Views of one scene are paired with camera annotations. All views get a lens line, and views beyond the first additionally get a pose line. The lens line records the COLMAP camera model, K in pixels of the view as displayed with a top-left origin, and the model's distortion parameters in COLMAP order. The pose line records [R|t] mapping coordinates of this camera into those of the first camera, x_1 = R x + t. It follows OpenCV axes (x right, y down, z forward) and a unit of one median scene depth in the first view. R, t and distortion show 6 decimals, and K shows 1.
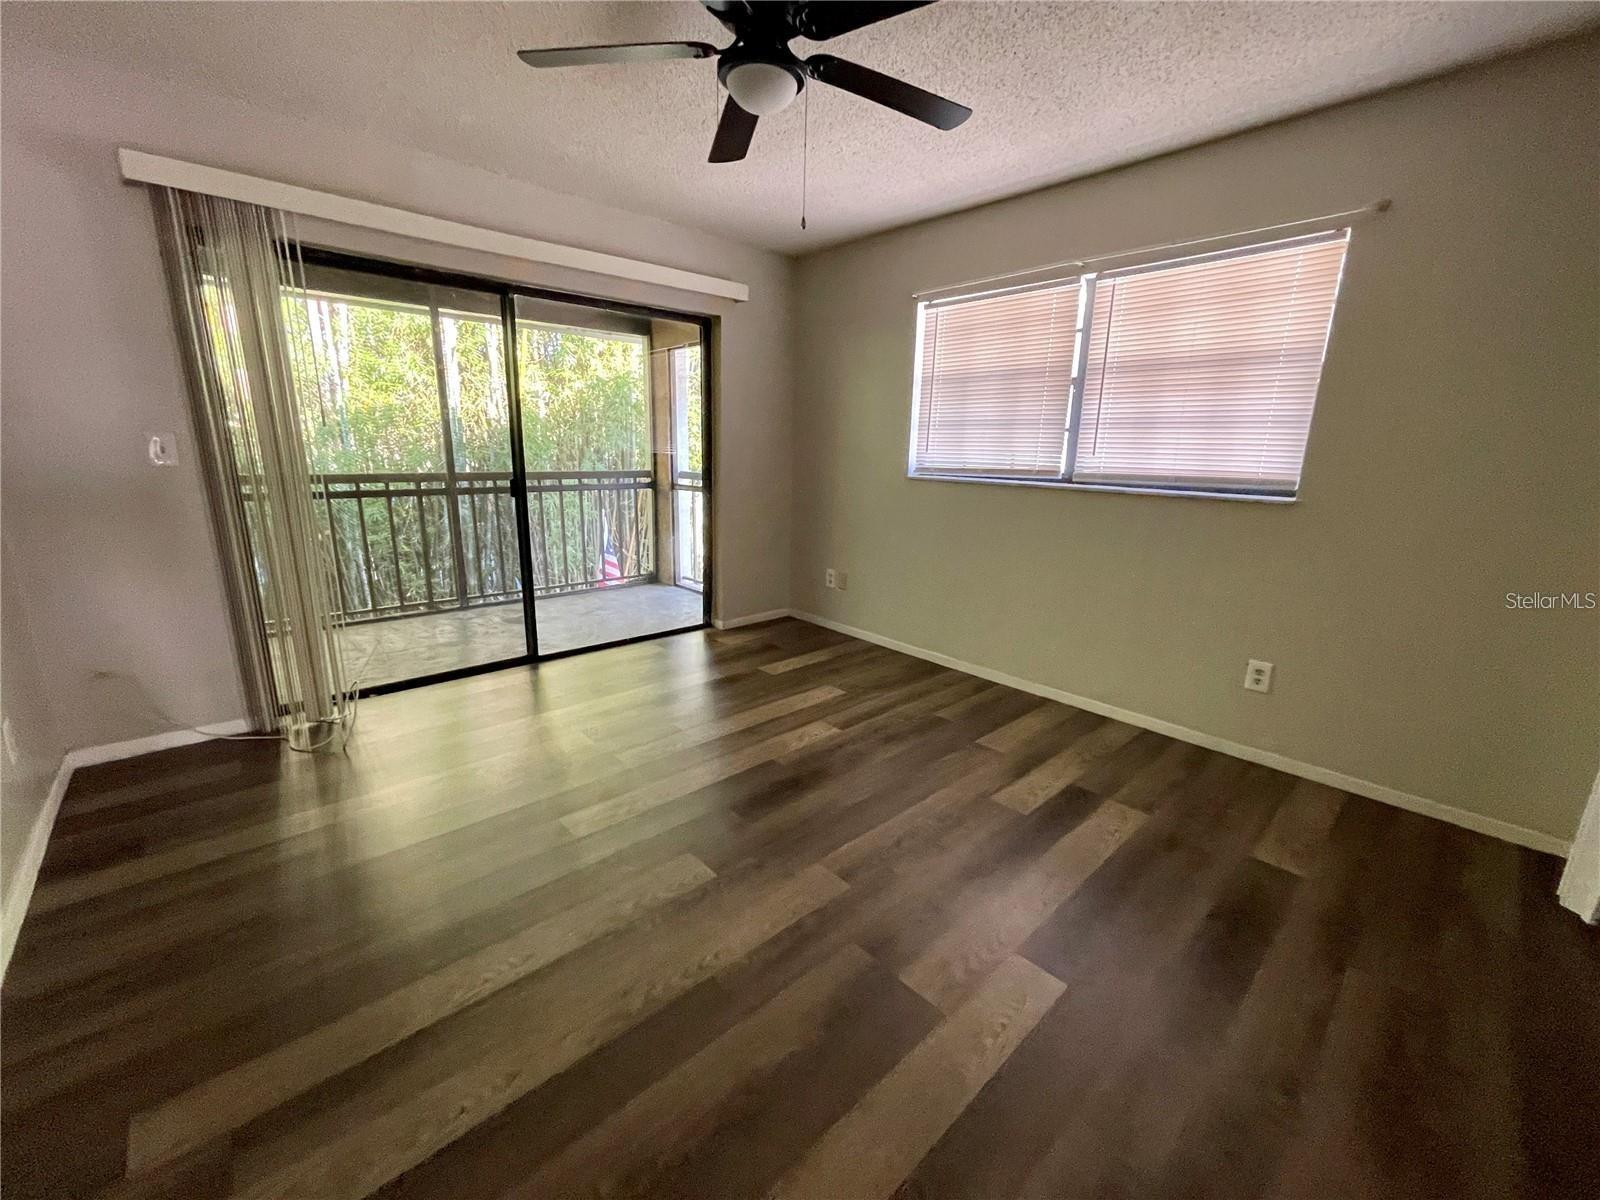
lens RADIAL K [[644.5, 0, 796.8], [0, 644.5, 600.7], [0, 0, 1]] dist [0.000438, 0.000026]
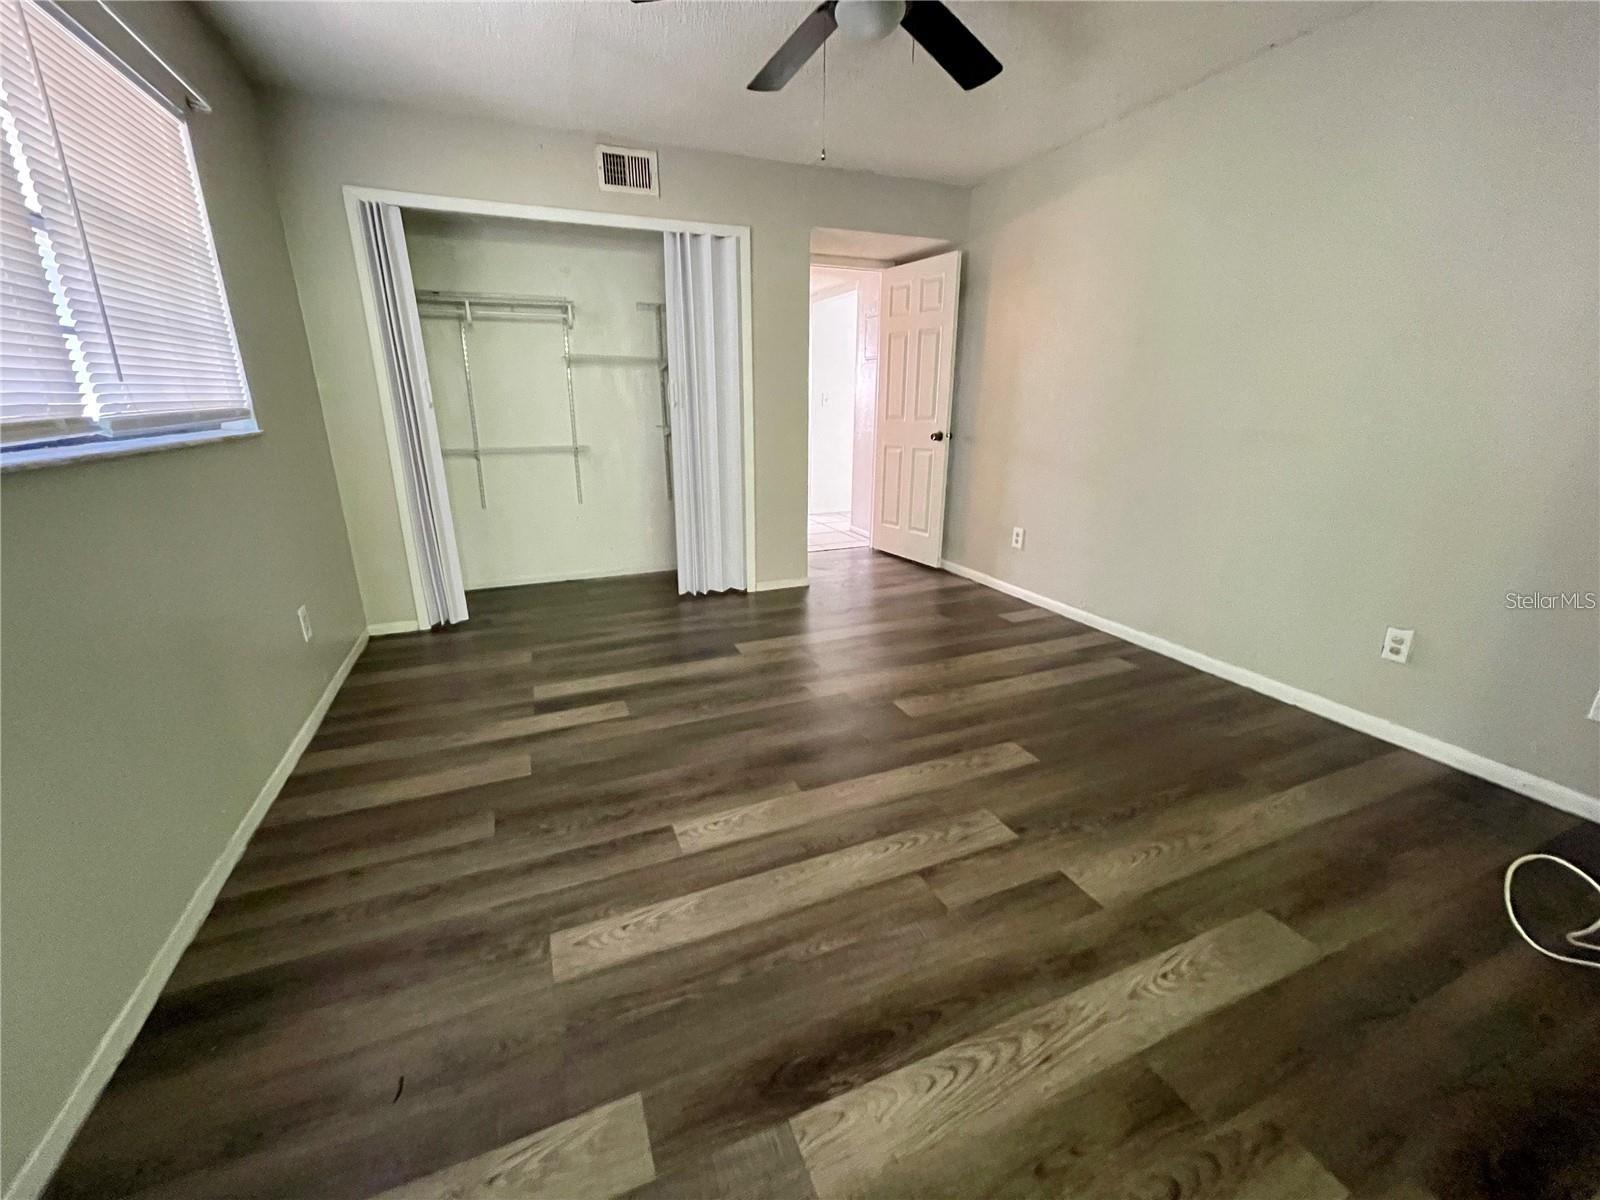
lens RADIAL K [[644.5, 0, 796.8], [0, 644.5, 600.7], [0, 0, 1]] dist [0.000438, 0.000026]
pose [[-0.941001, -0.122969, 0.315270, -0.198634], [0.058649, 0.858281, 0.509818, -0.278432], [-0.333282, 0.498229, -0.800432, 1.211020]]
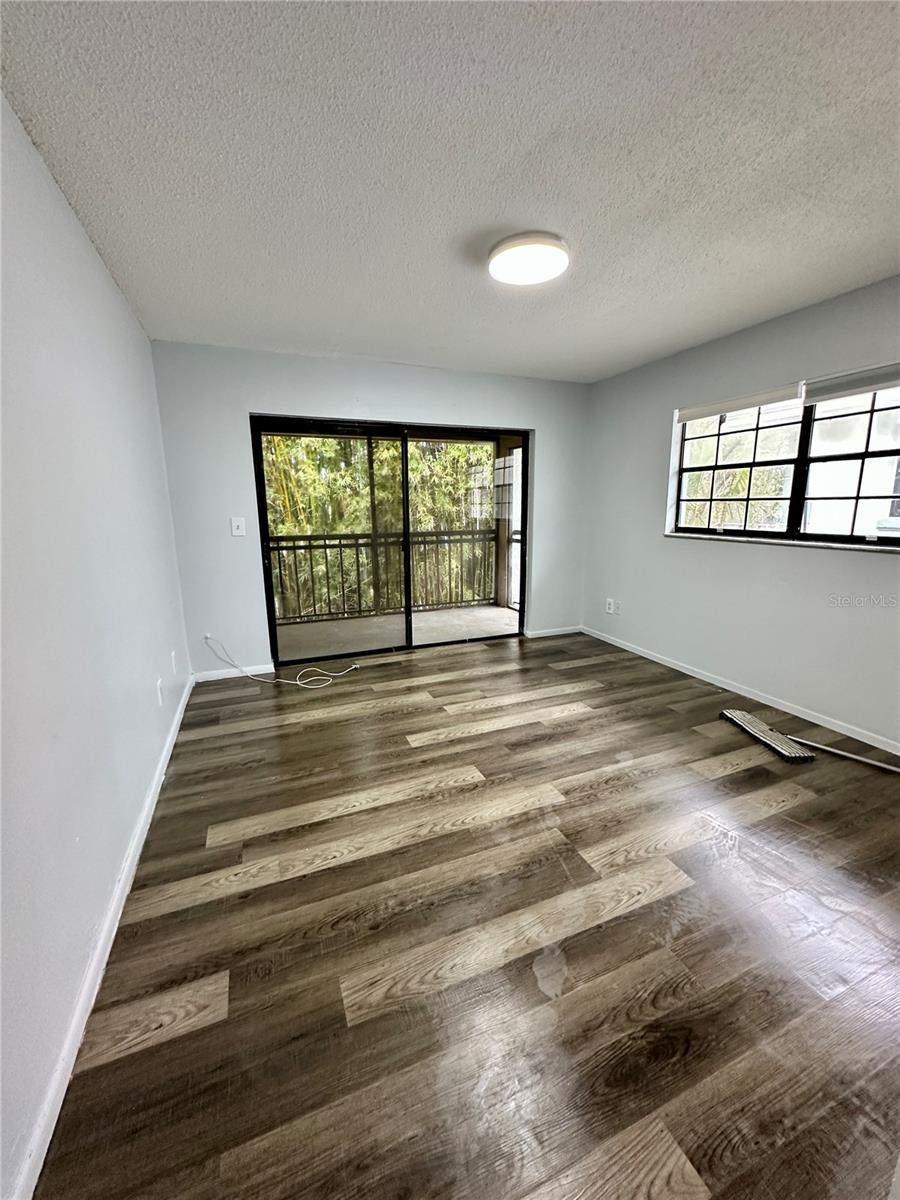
lens RADIAL K [[479.3, 0, 451.3], [0, 479.3, 599.4], [0, 0, 1]] dist [-0.000651, 0.000238]
pose [[0.938862, 0.036576, -0.342346, 0.115741], [-0.051836, 0.998023, -0.035529, 0.007596], [0.340370, 0.051102, 0.938902, -0.121598]]
